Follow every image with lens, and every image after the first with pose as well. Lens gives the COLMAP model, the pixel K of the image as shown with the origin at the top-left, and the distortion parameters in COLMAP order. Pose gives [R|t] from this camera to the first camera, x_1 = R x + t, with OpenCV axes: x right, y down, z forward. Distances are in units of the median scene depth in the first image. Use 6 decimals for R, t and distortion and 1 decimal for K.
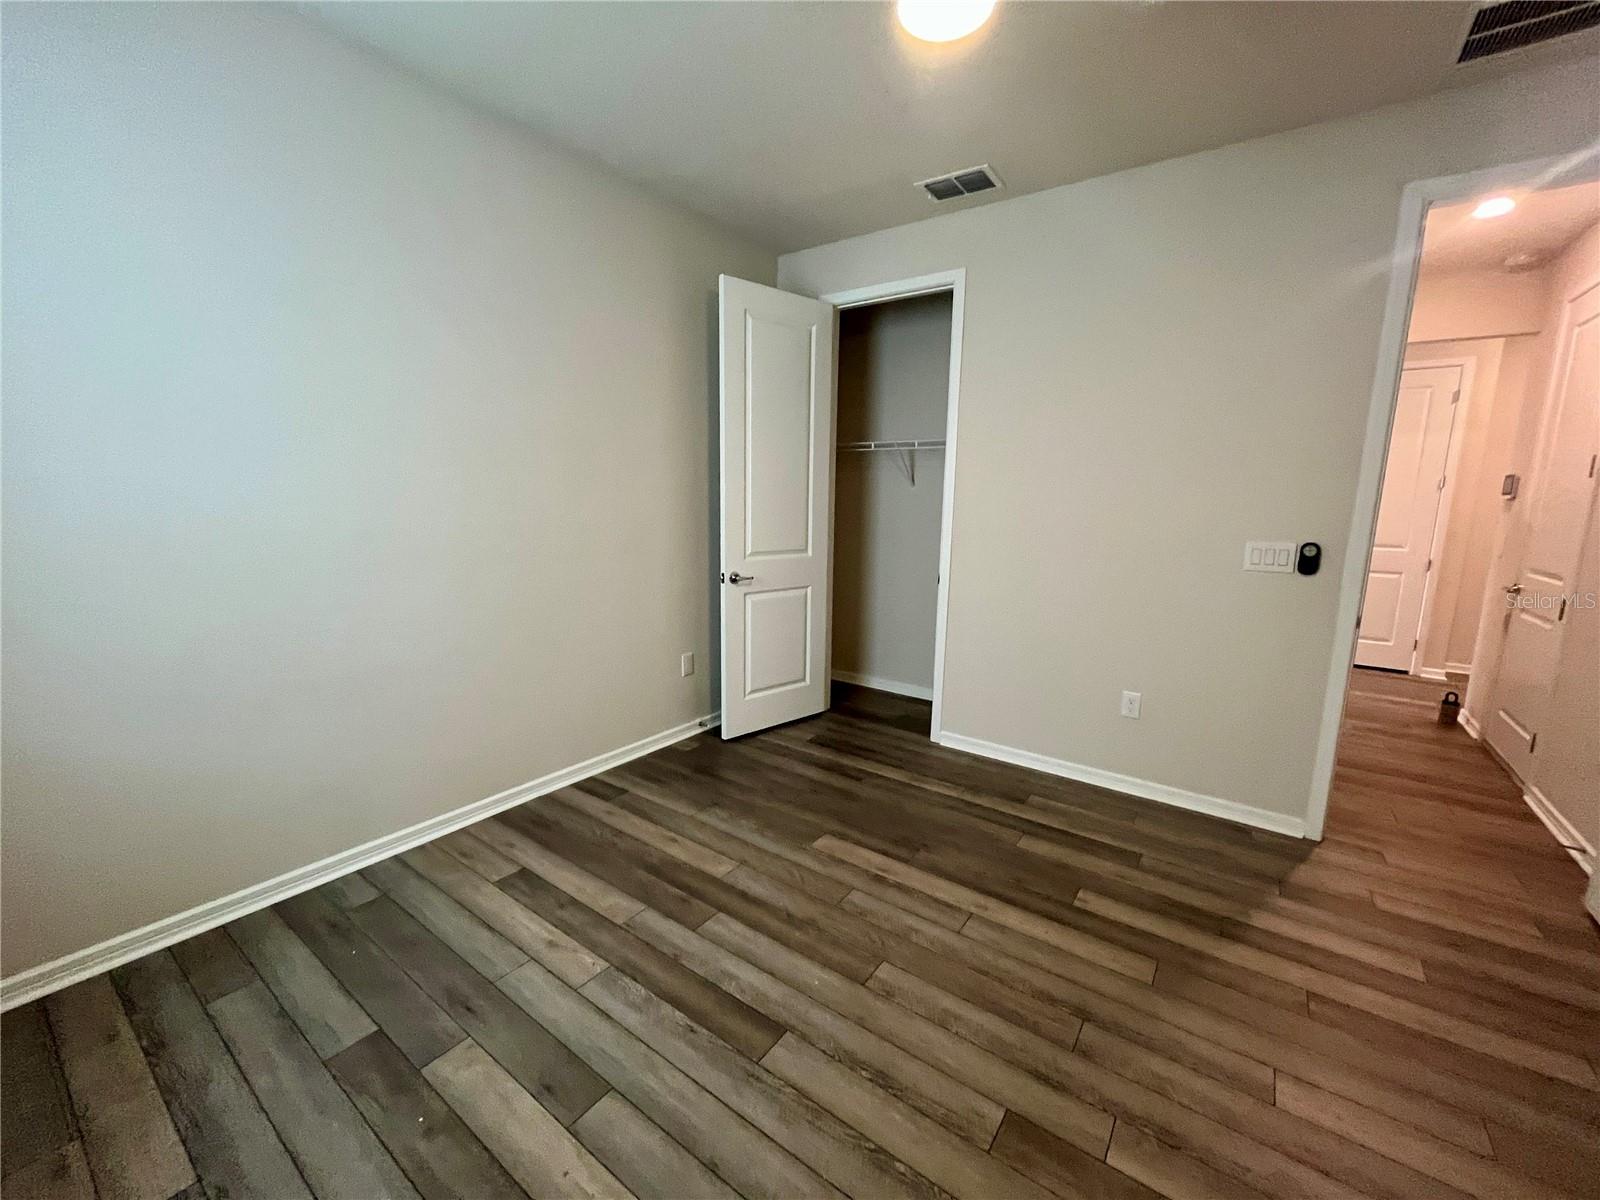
lens RADIAL K [[646.6, 0, 800.0], [0, 646.6, 600.0], [0, 0, 1]] dist [-0.002704, -0.000459]
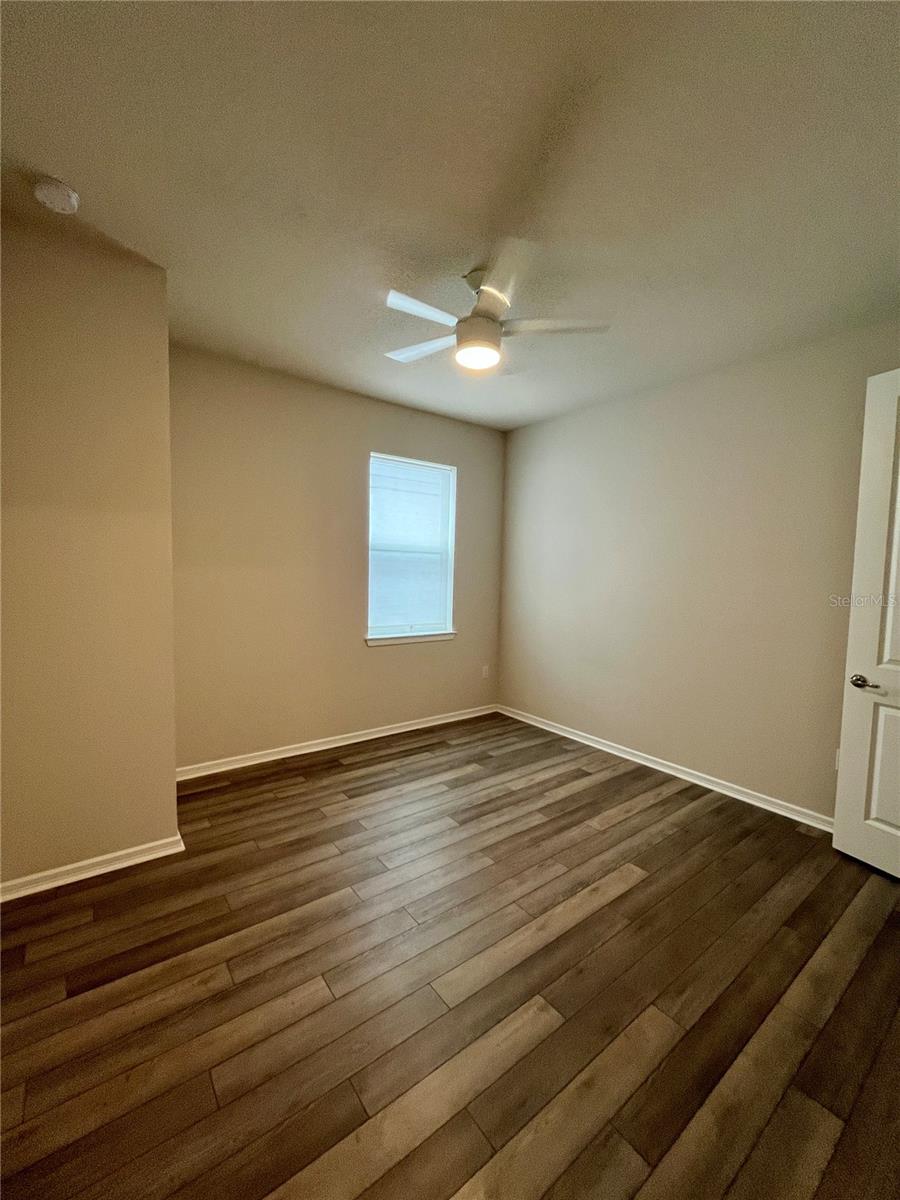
lens RADIAL K [[484.9, 0, 450.0], [0, 484.9, 600.0], [0, 0, 1]] dist [-0.002704, -0.000459]
pose [[-0.291128, 0.034369, -0.956067, 1.120970], [-0.184167, 0.978649, 0.091260, -0.158475], [0.938790, 0.202644, -0.278583, 0.932752]]
